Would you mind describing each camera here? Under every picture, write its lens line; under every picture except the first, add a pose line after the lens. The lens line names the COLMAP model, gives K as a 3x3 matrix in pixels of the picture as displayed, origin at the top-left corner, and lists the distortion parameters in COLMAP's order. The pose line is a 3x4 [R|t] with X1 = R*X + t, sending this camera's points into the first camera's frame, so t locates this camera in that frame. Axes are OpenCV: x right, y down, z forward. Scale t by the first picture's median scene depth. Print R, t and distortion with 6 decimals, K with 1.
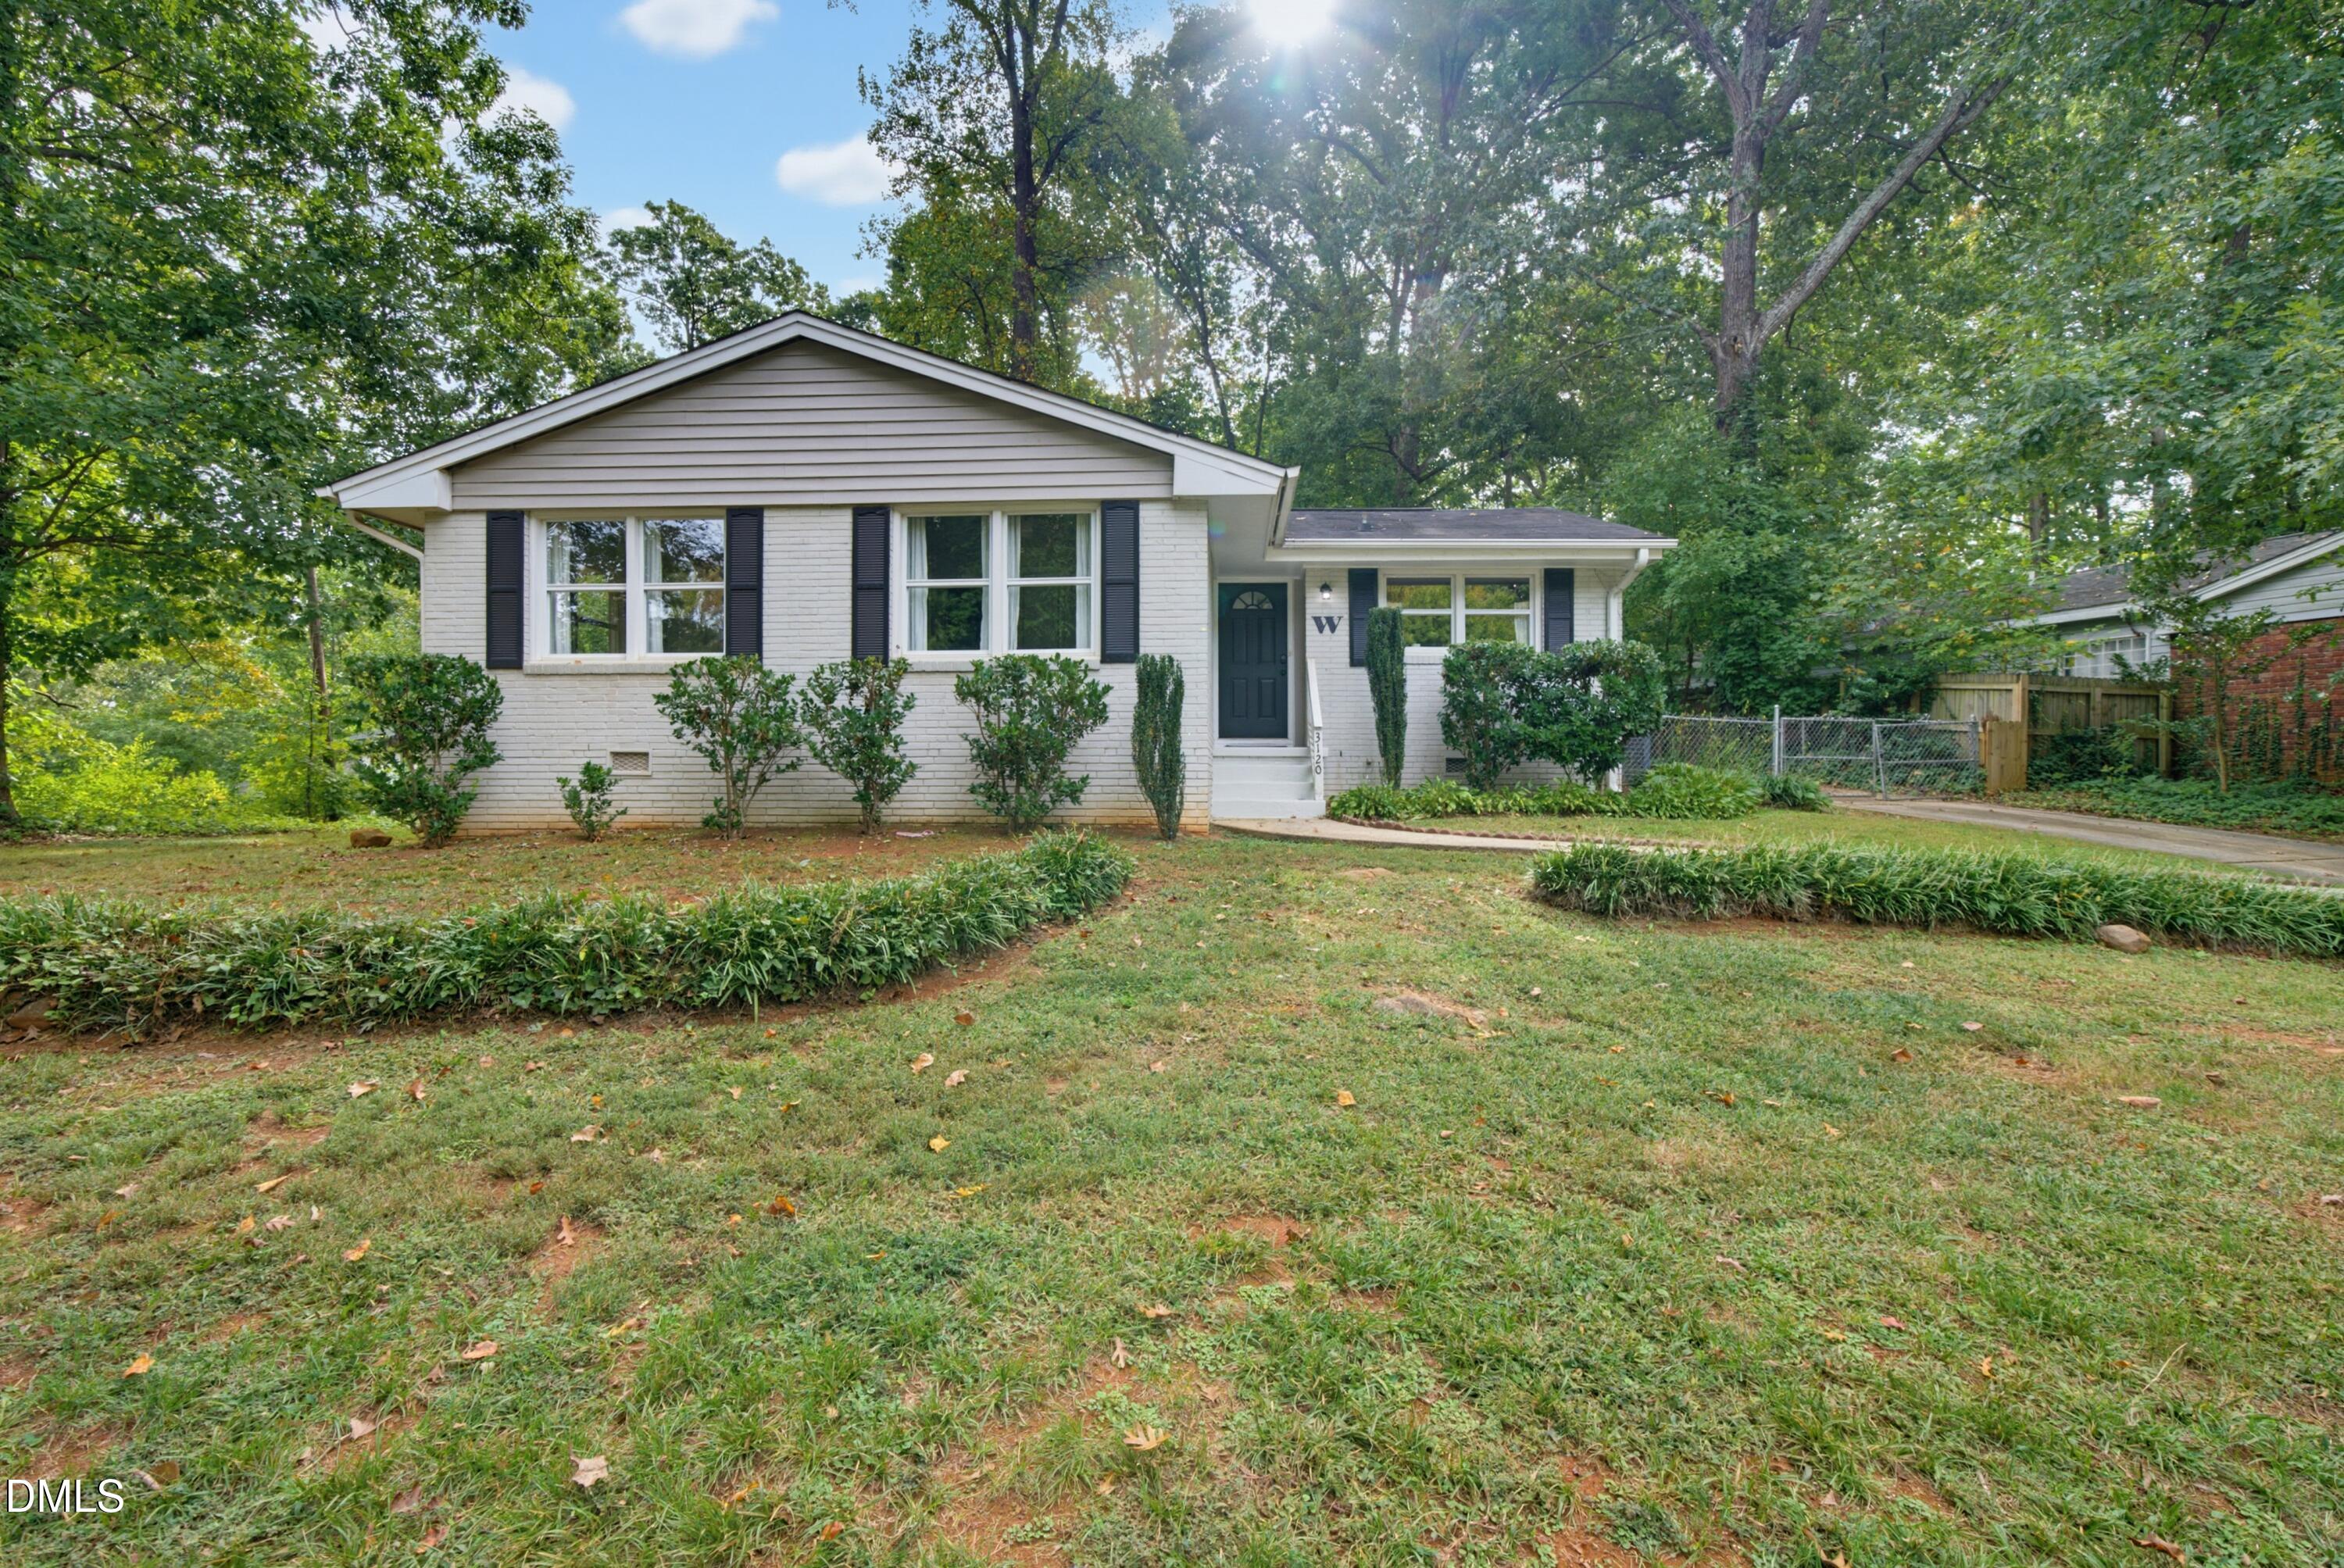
lens RADIAL K [[1003.4, 0, 1172.1], [0, 1003.4, 705.8], [0, 0, 1]] dist [0.001851, 0.000214]
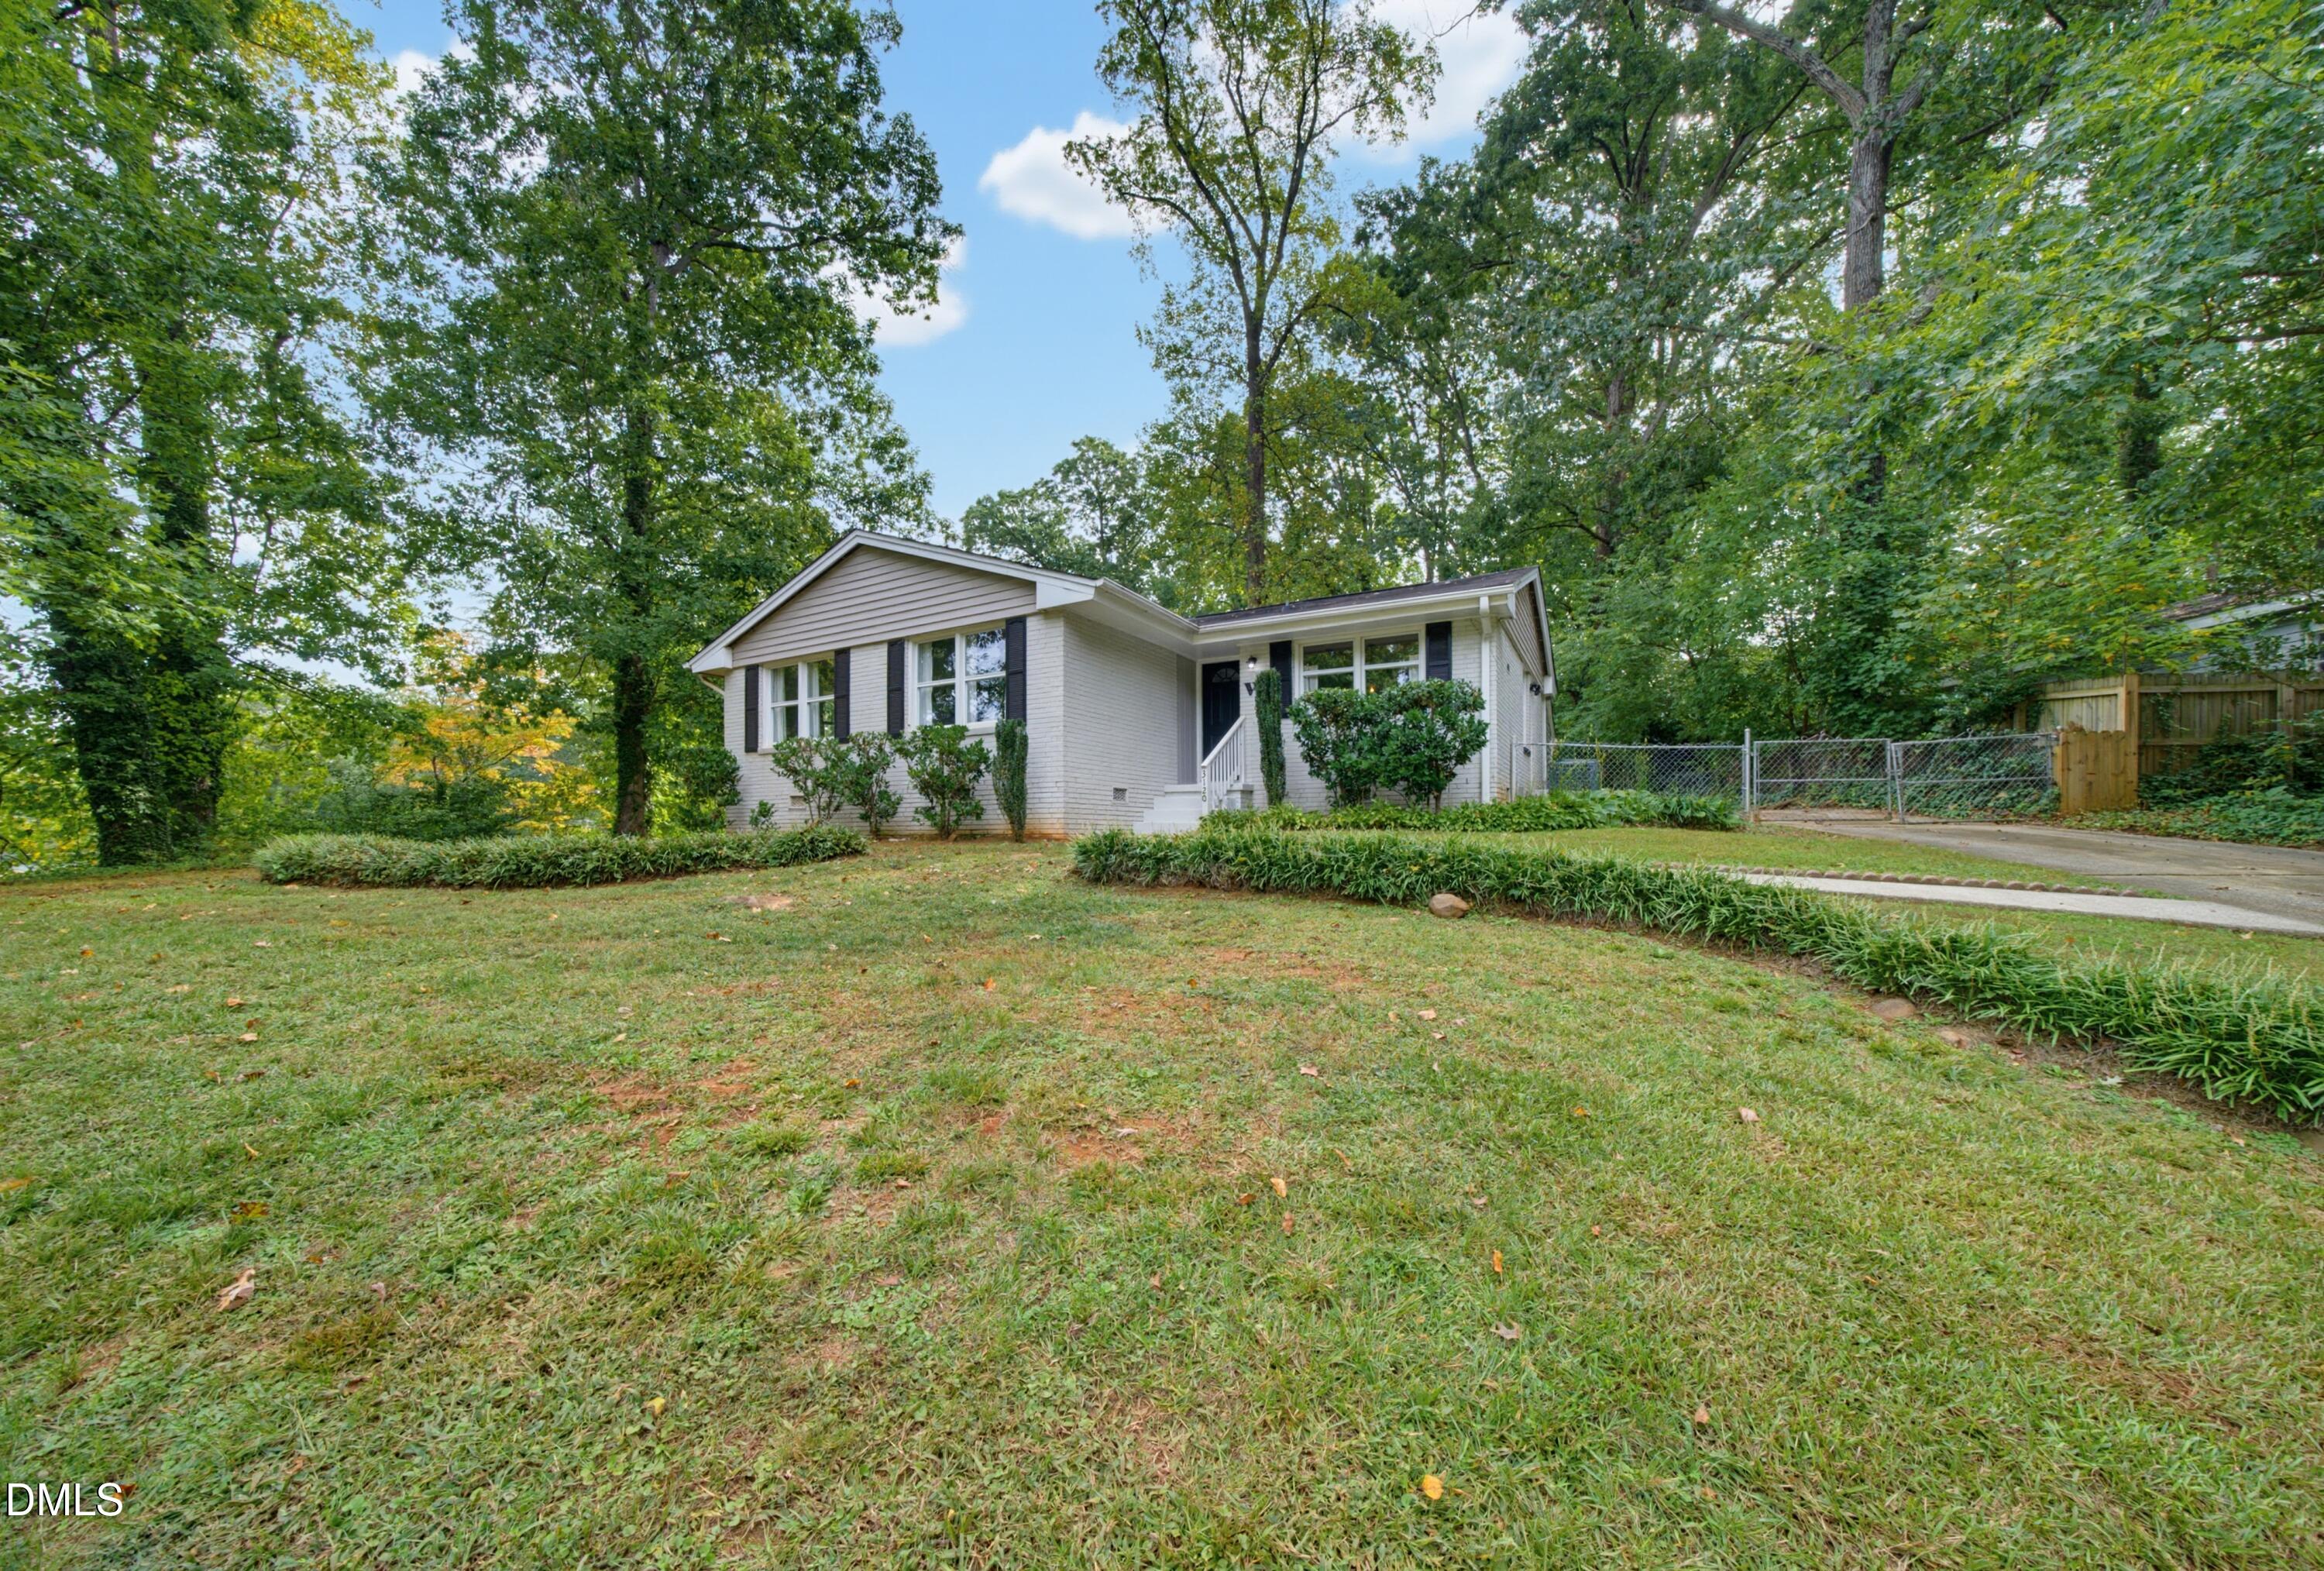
lens RADIAL K [[811.0, 0, 1158.2], [0, 811.0, 760.3], [0, 0, 1]] dist [-0.000485, 0.000036]
pose [[0.891195, -0.046158, -0.451265, 0.652582], [0.035379, 0.998852, -0.032300, 0.052398], [0.452238, 0.012821, 0.891805, 0.022286]]
